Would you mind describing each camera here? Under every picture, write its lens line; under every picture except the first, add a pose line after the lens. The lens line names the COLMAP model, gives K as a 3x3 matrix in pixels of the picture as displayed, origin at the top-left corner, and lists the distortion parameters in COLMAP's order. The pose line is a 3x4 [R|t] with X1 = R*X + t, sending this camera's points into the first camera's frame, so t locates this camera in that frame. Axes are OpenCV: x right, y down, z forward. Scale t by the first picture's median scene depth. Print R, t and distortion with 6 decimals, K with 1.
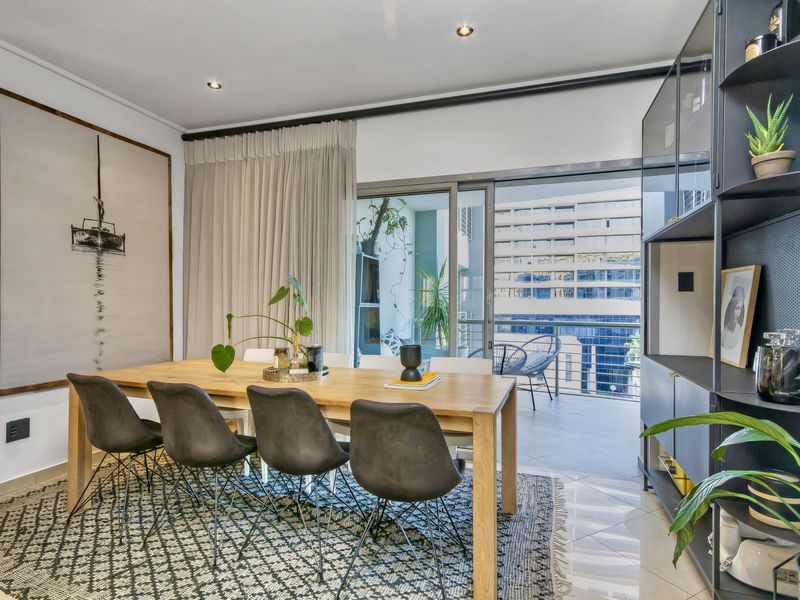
lens RADIAL K [[421.3, 0, 413.8], [0, 421.3, 301.0], [0, 0, 1]] dist [-0.002726, -0.000887]
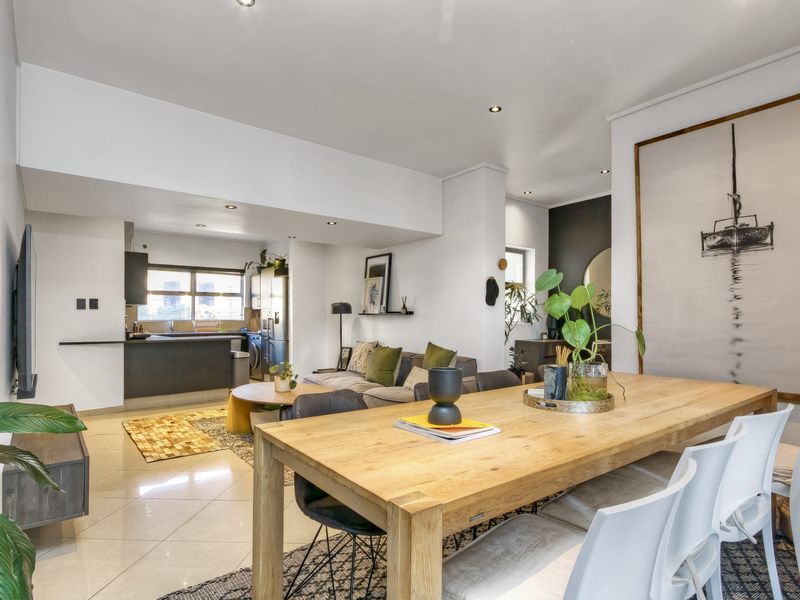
lens RADIAL K [[433.5, 0, 415.9], [0, 433.5, 321.6], [0, 0, 1]] dist [-0.002493, -0.000611]
pose [[-0.528219, 0.004519, -0.849096, 0.397907], [0.009662, 0.999953, -0.000688, 0.025537], [0.849053, -0.008567, -0.528238, 0.906649]]
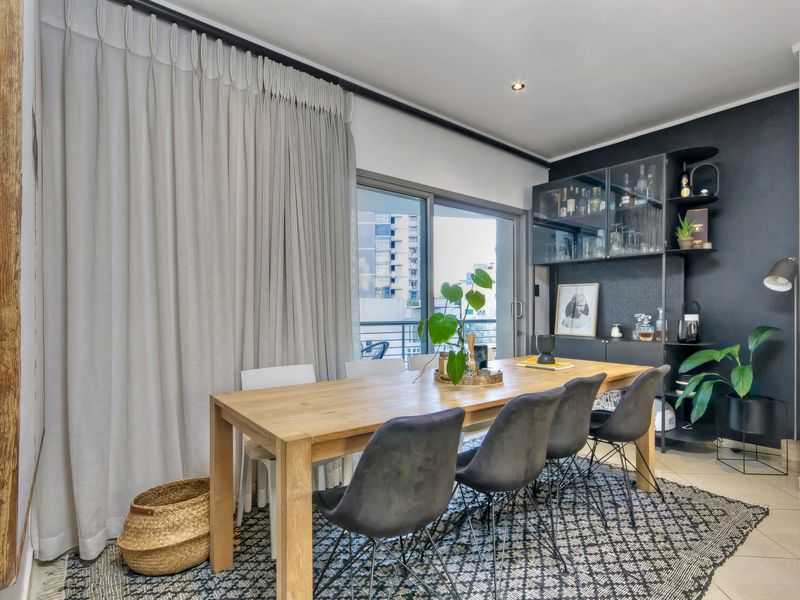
lens RADIAL K [[420.9, 0, 402.5], [0, 420.9, 311.9], [0, 0, 1]] dist [0.030438, -0.000316]
pose [[0.547034, -0.013192, 0.837007, -0.912050], [-0.000556, 0.999870, 0.016121, 0.008998], [-0.837110, -0.009284, 0.546955, 0.474090]]
